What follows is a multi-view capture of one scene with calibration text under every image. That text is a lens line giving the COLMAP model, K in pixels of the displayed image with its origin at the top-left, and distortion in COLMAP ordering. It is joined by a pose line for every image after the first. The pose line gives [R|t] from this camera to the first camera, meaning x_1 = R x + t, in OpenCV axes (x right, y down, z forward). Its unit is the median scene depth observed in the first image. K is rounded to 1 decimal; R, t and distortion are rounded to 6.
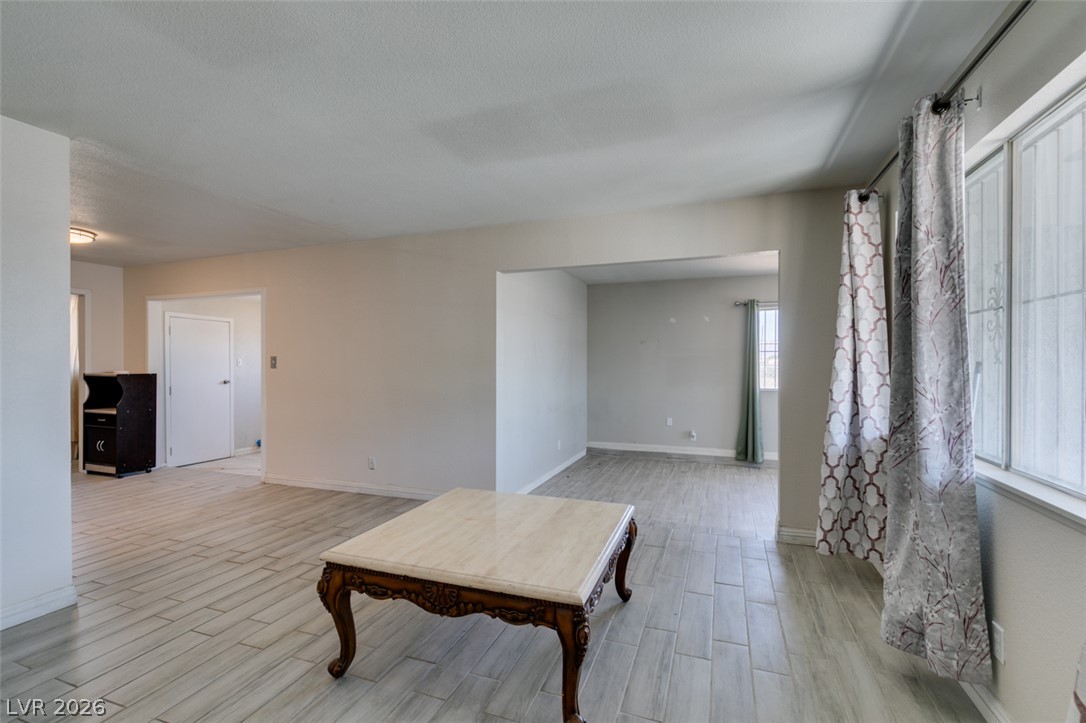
lens RADIAL K [[485.8, 0, 545.1], [0, 485.8, 364.9], [0, 0, 1]] dist [0.014009, -0.002313]
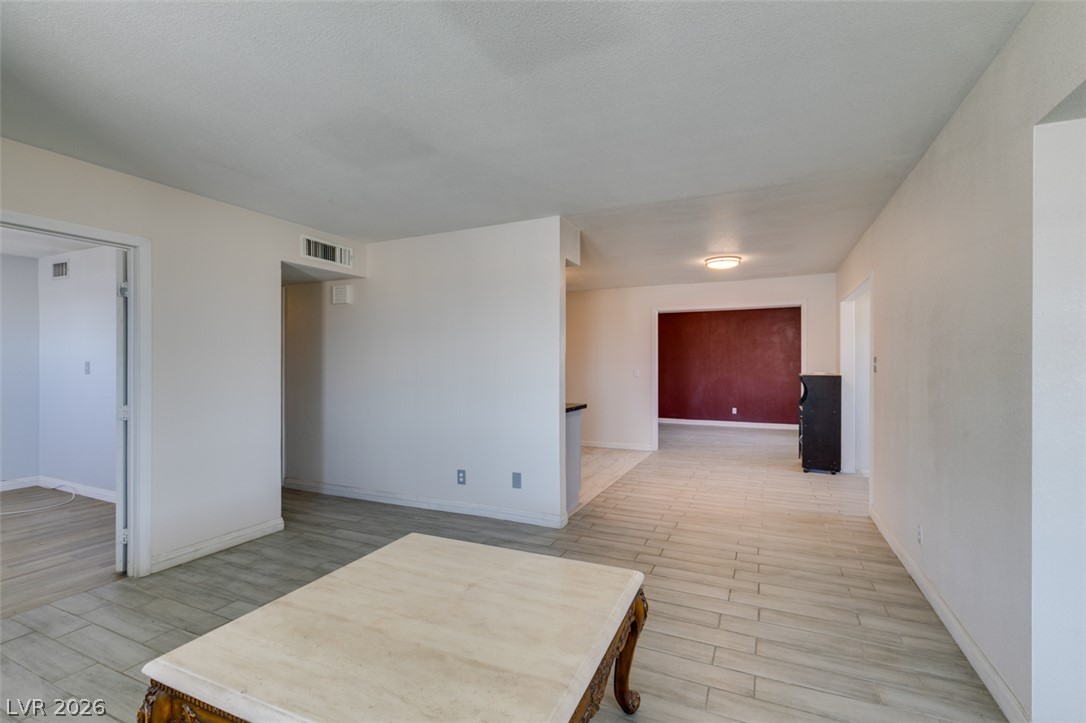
lens RADIAL K [[485.8, 0, 542.8], [0, 485.8, 361.3], [0, 0, 1]] dist [0.014009, -0.002313]
pose [[-0.085181, -0.007006, -0.996341, 0.465254], [0.002117, 0.999972, -0.007213, -0.011852], [0.996363, -0.002724, -0.085164, 0.960918]]
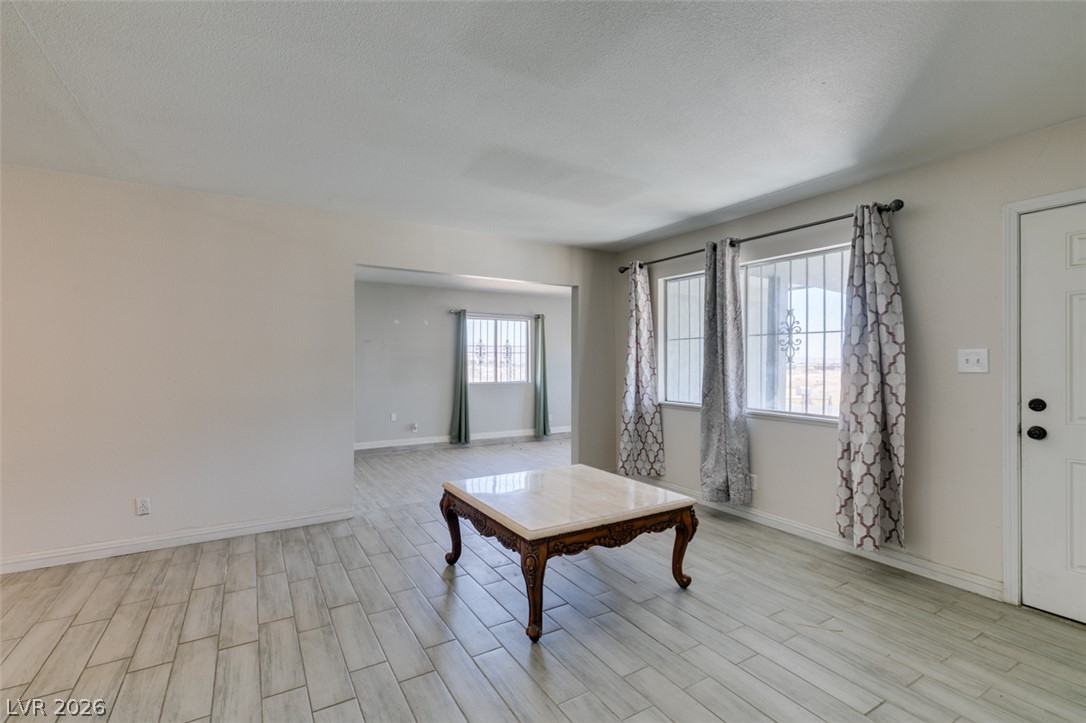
lens RADIAL K [[485.8, 0, 543.8], [0, 485.8, 362.1], [0, 0, 1]] dist [0.014009, -0.002313]
pose [[0.626183, 0.000060, 0.779676, -0.883393], [0.002223, 0.999996, -0.001862, -0.001994], [-0.779673, 0.002899, 0.626181, 0.190924]]
